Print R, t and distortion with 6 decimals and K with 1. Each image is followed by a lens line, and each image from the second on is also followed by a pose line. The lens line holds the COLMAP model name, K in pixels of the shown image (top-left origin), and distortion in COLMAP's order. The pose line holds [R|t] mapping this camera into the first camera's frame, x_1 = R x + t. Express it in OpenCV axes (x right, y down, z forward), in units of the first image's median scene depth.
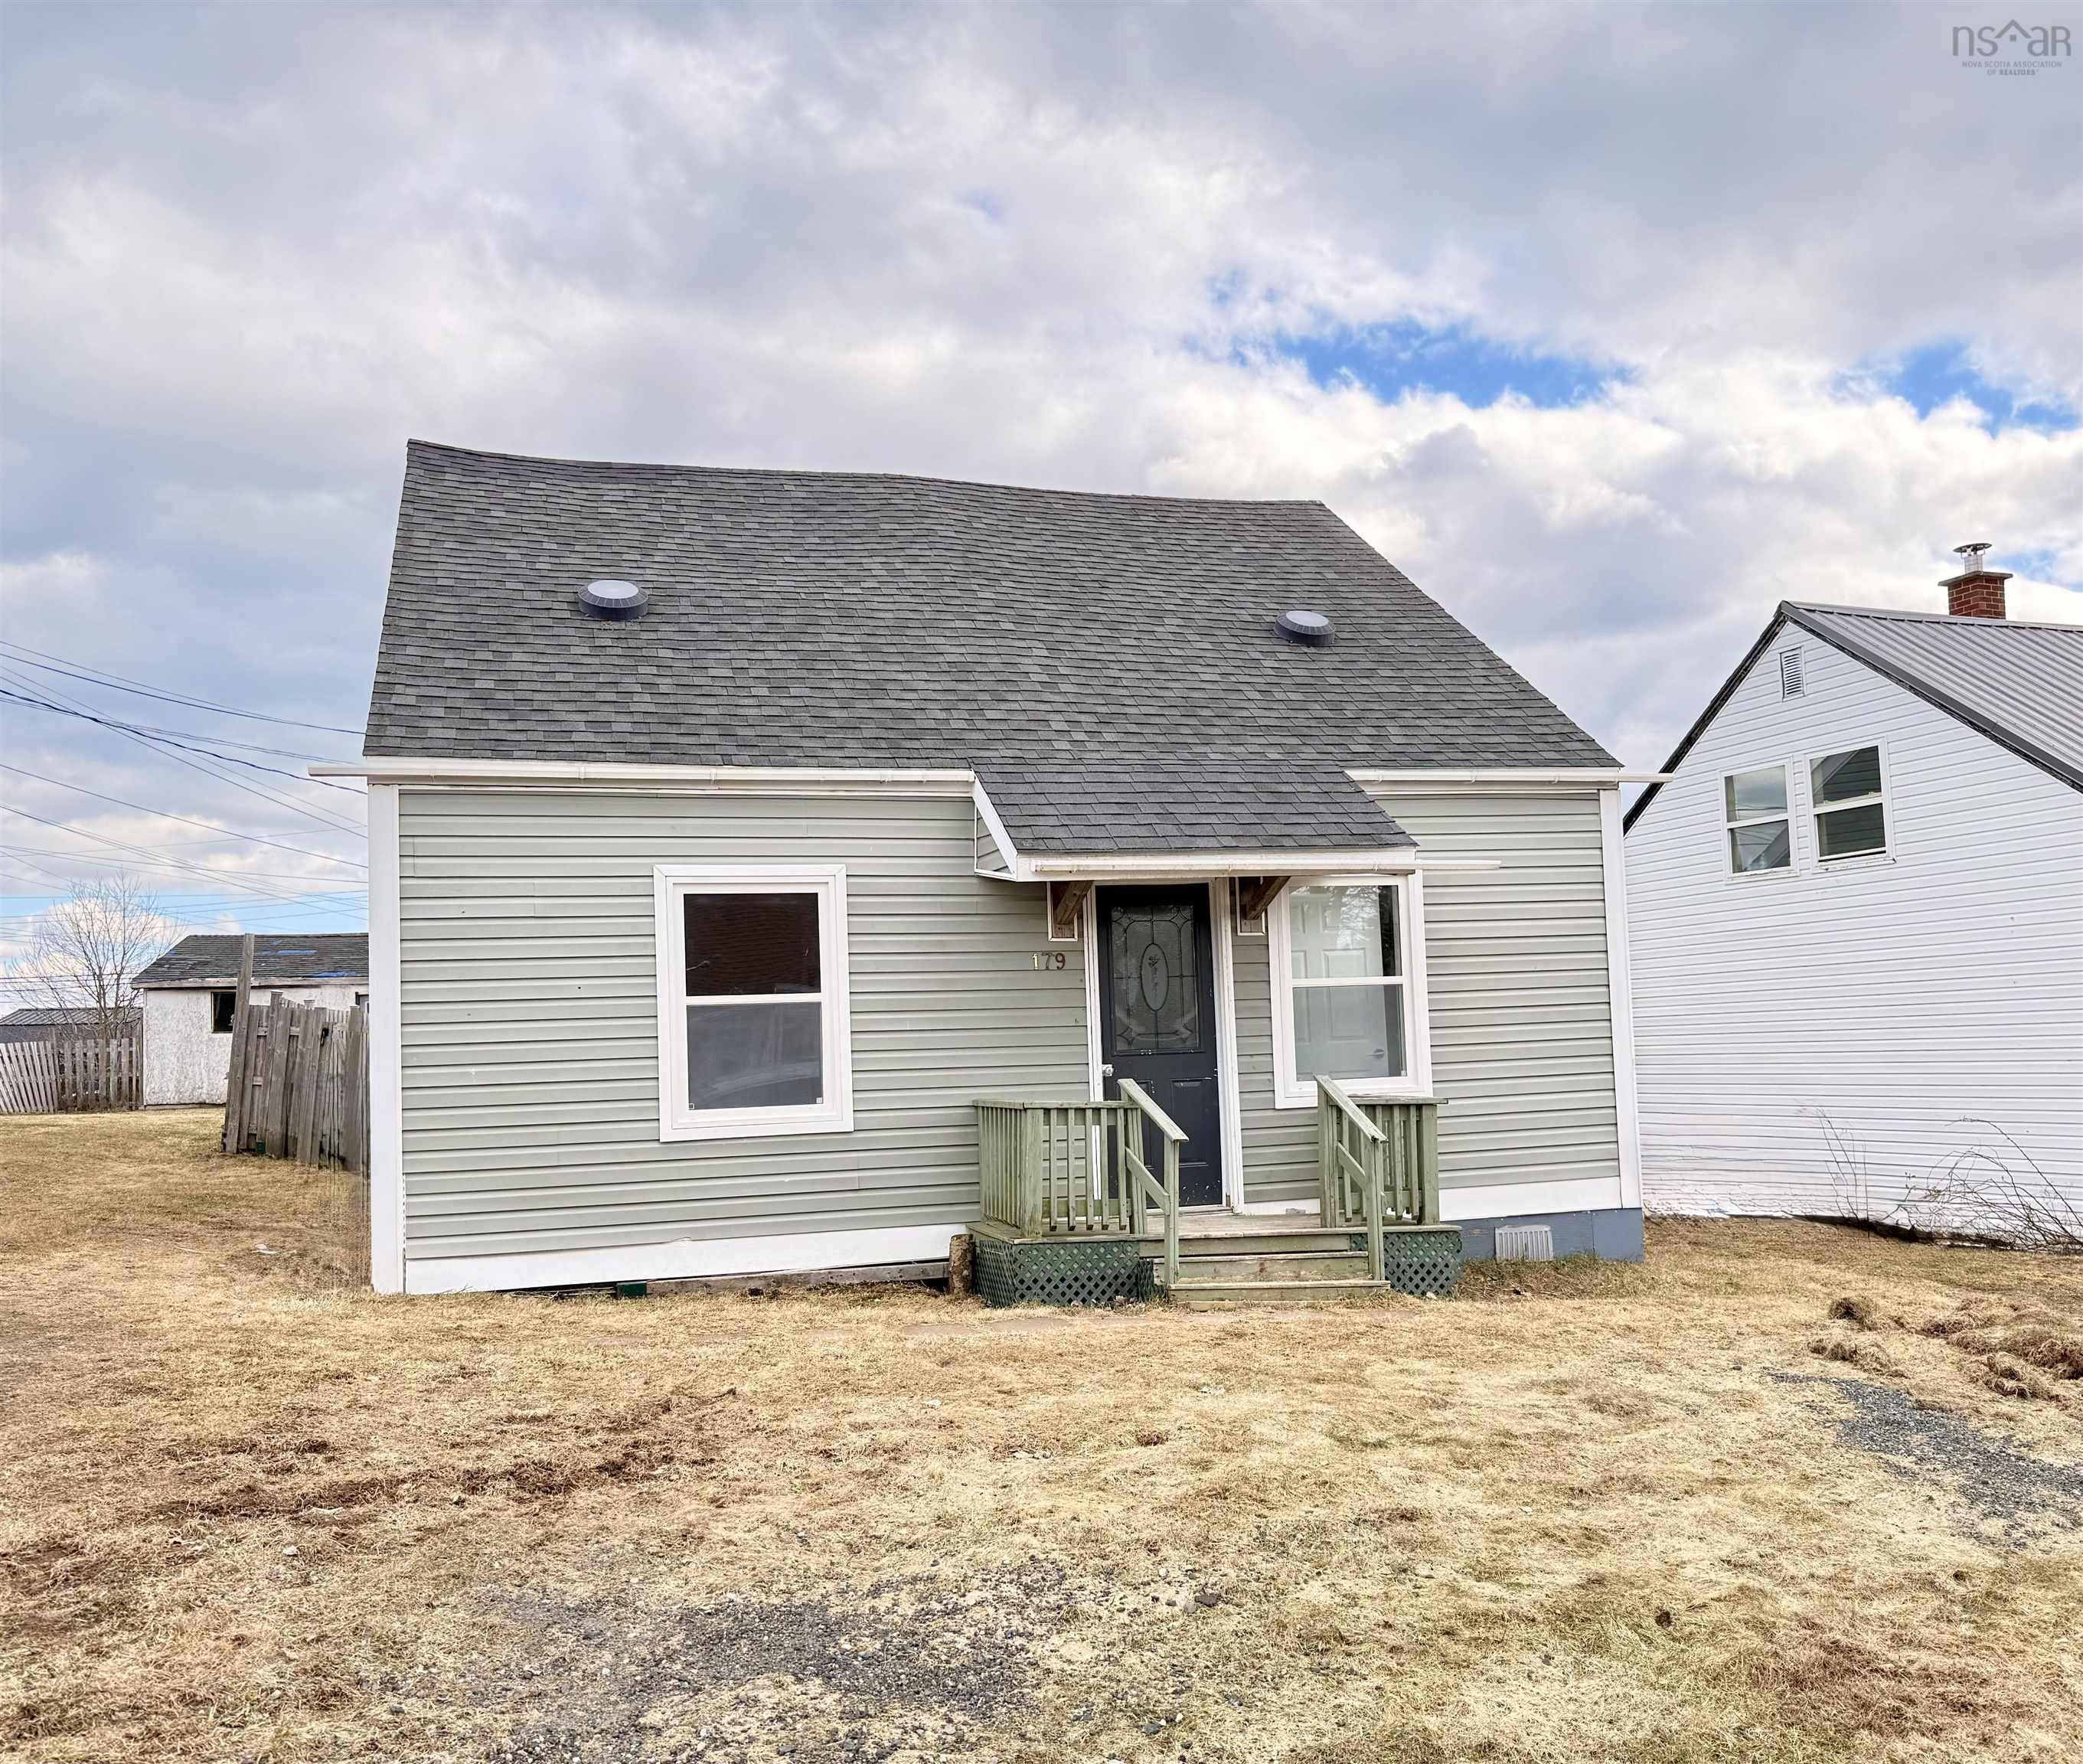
lens RADIAL K [[1797.4, 0, 1041.5], [0, 1797.4, 882.0], [0, 0, 1]] dist [0.013986, 0.020479]
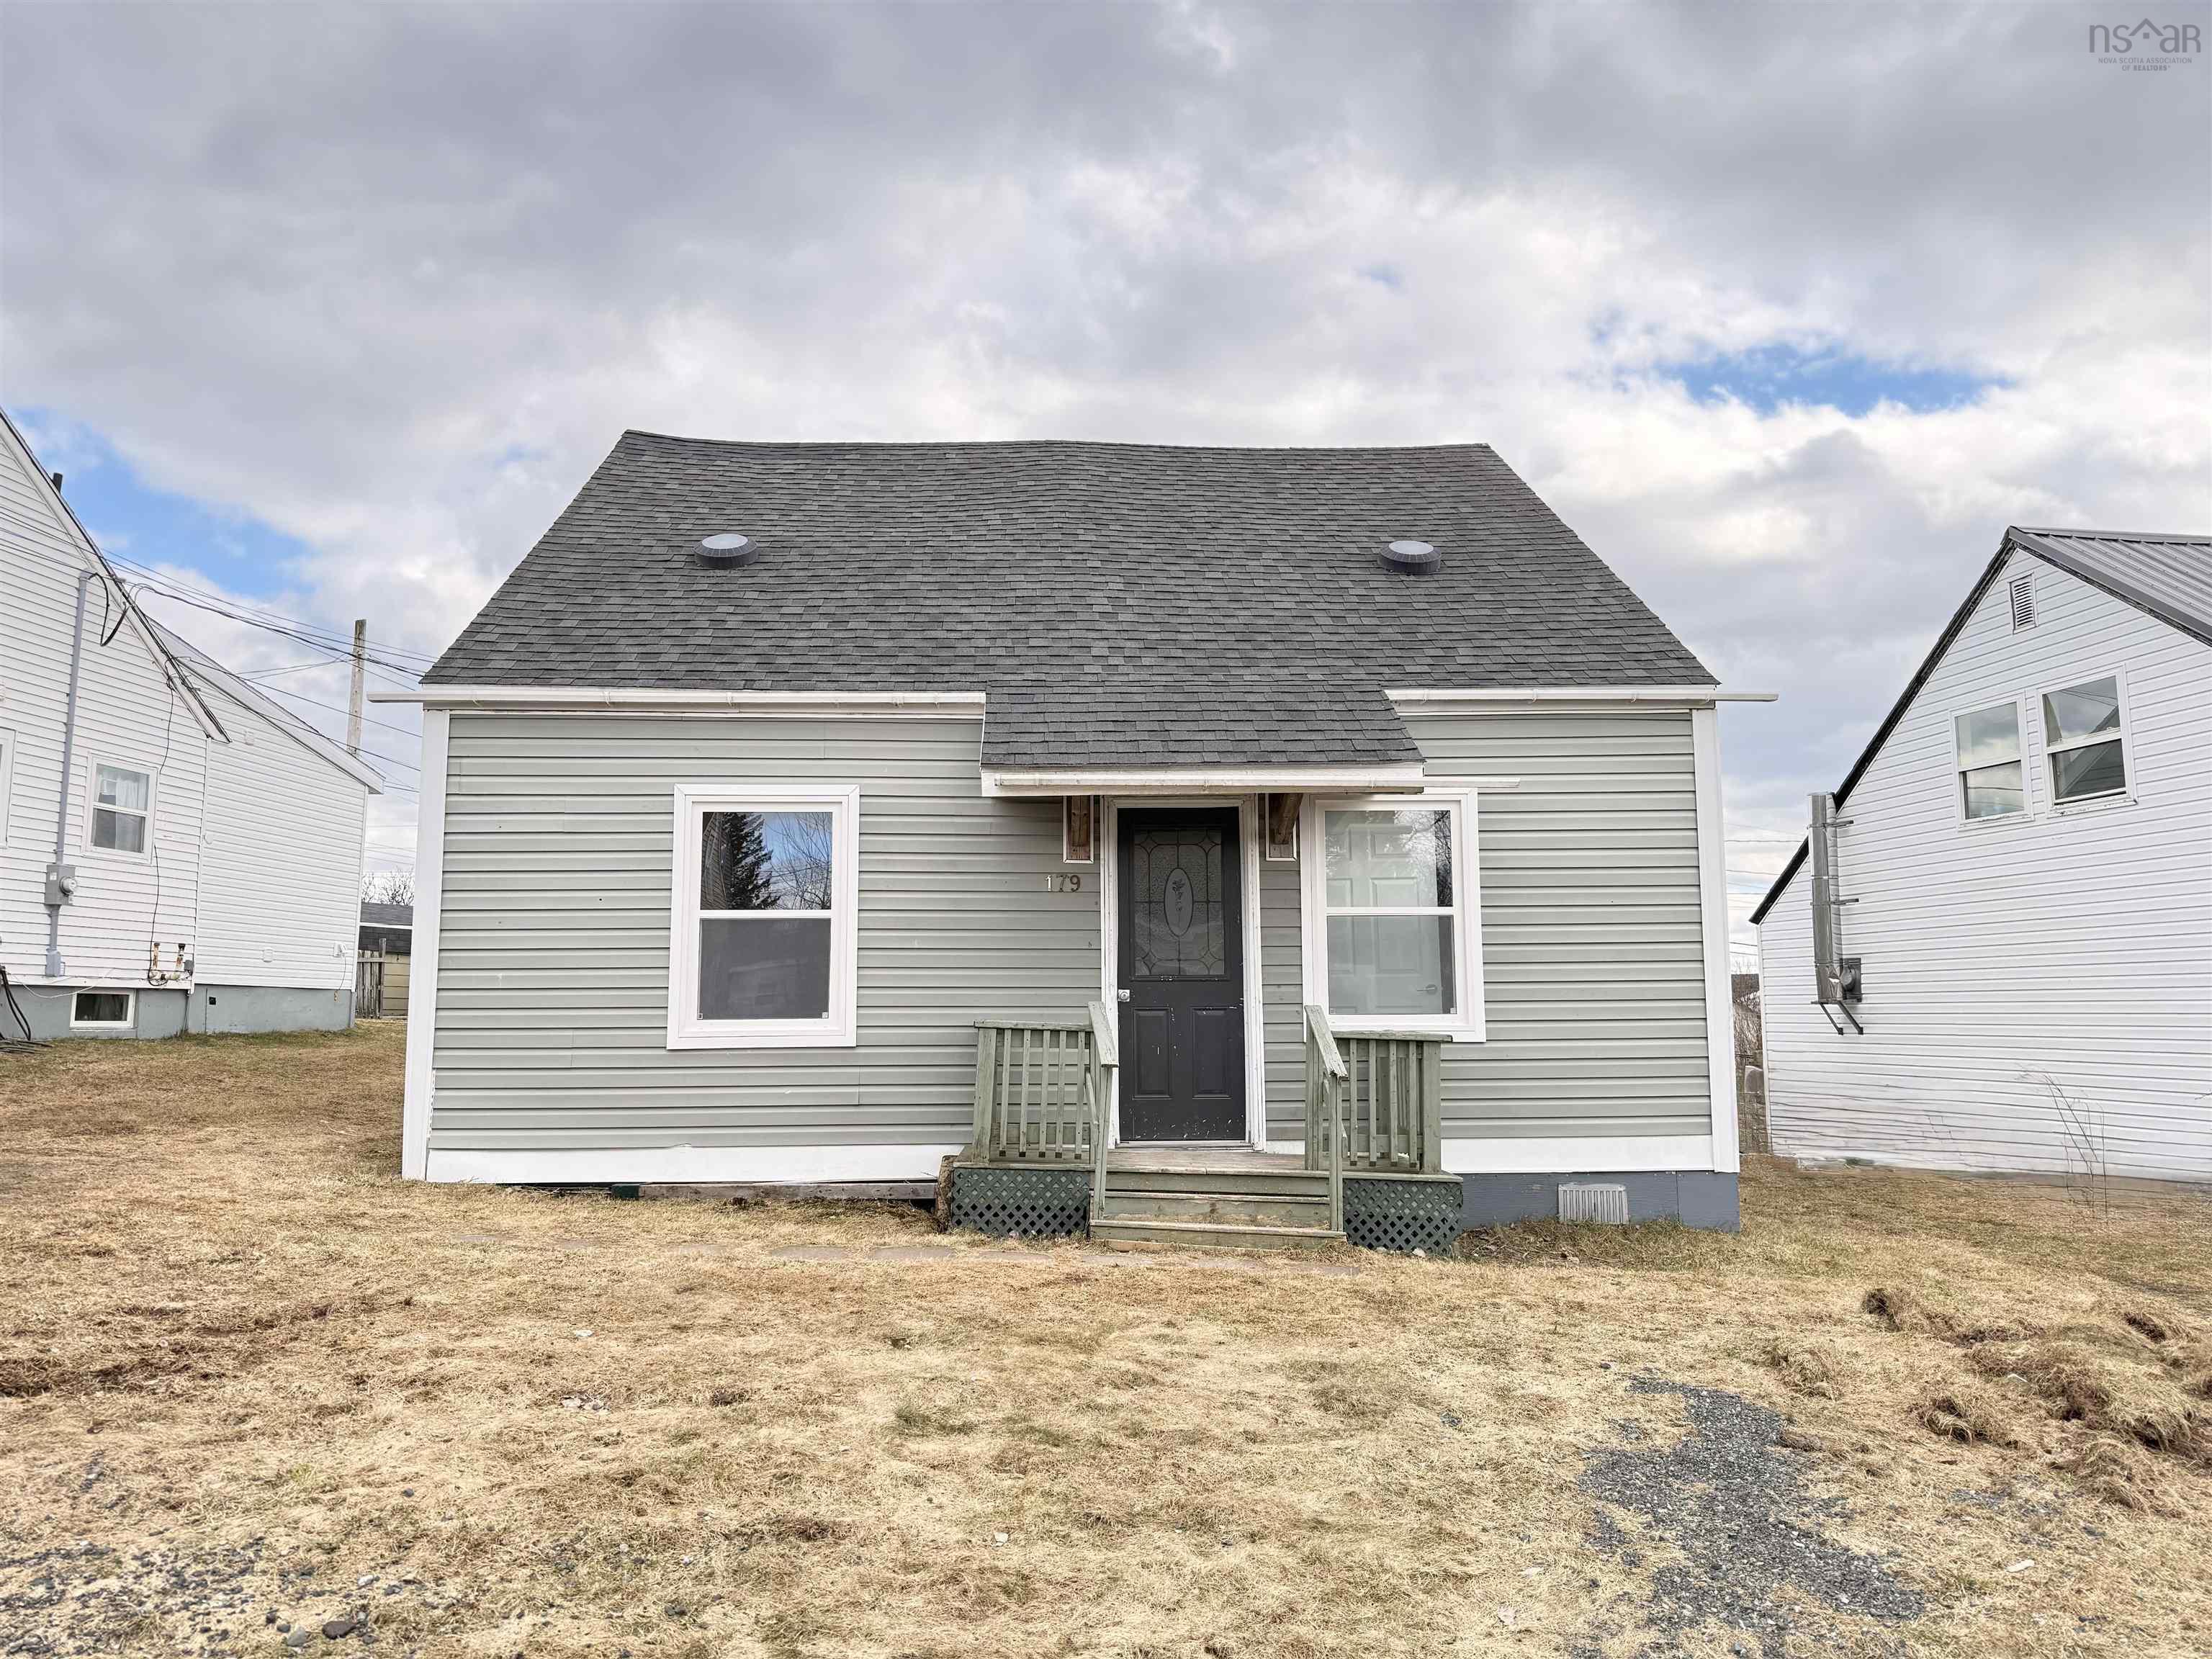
lens RADIAL K [[1541.4, 0, 1053.7], [0, 1541.4, 794.3], [0, 0, 1]] dist [0.008418, -0.008396]
pose [[0.967538, -0.003485, -0.252703, 0.208971], [-0.007829, 0.999012, -0.043751, 0.031725], [0.252606, 0.044309, 0.966554, 0.174301]]
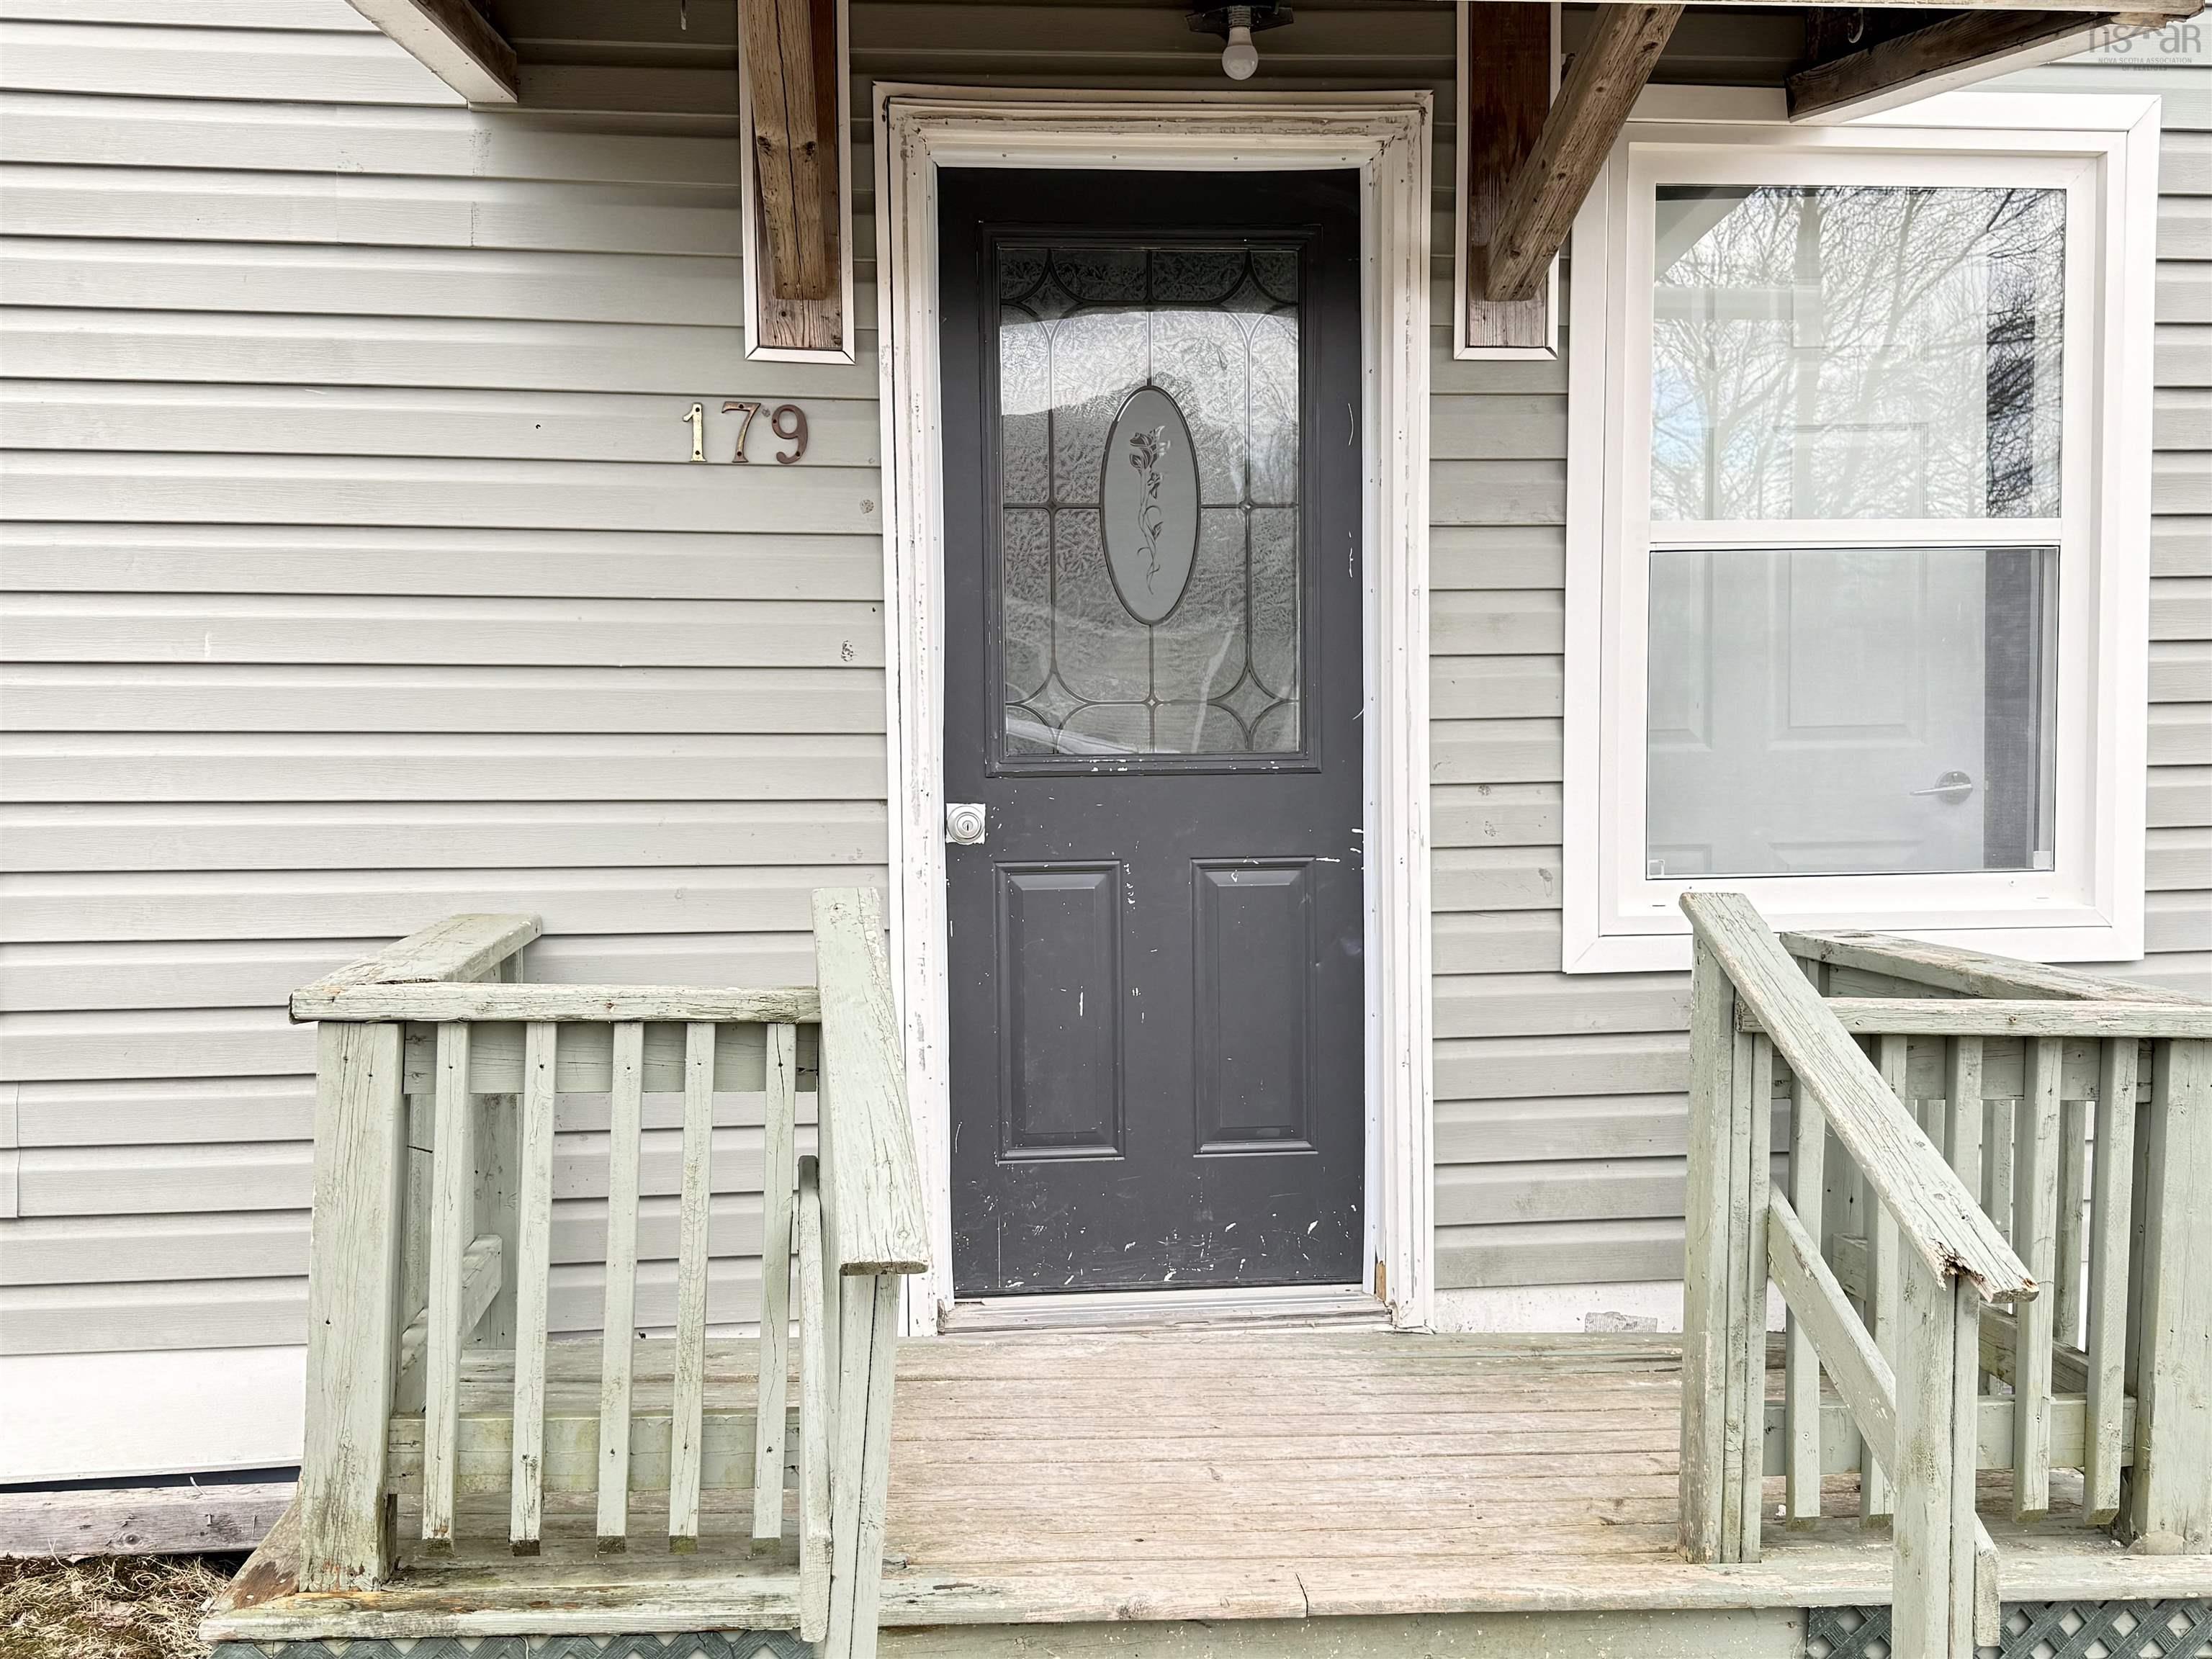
lens RADIAL K [[2198.3, 0, 1106.0], [0, 2198.3, 829.5], [0, 0, 1]] dist [0.134682, -0.312402]
pose [[0.988075, 0.032520, -0.150499, 0.110601], [-0.011037, 0.989886, 0.141437, 0.054663], [0.153577, -0.138089, 0.978440, 0.649644]]
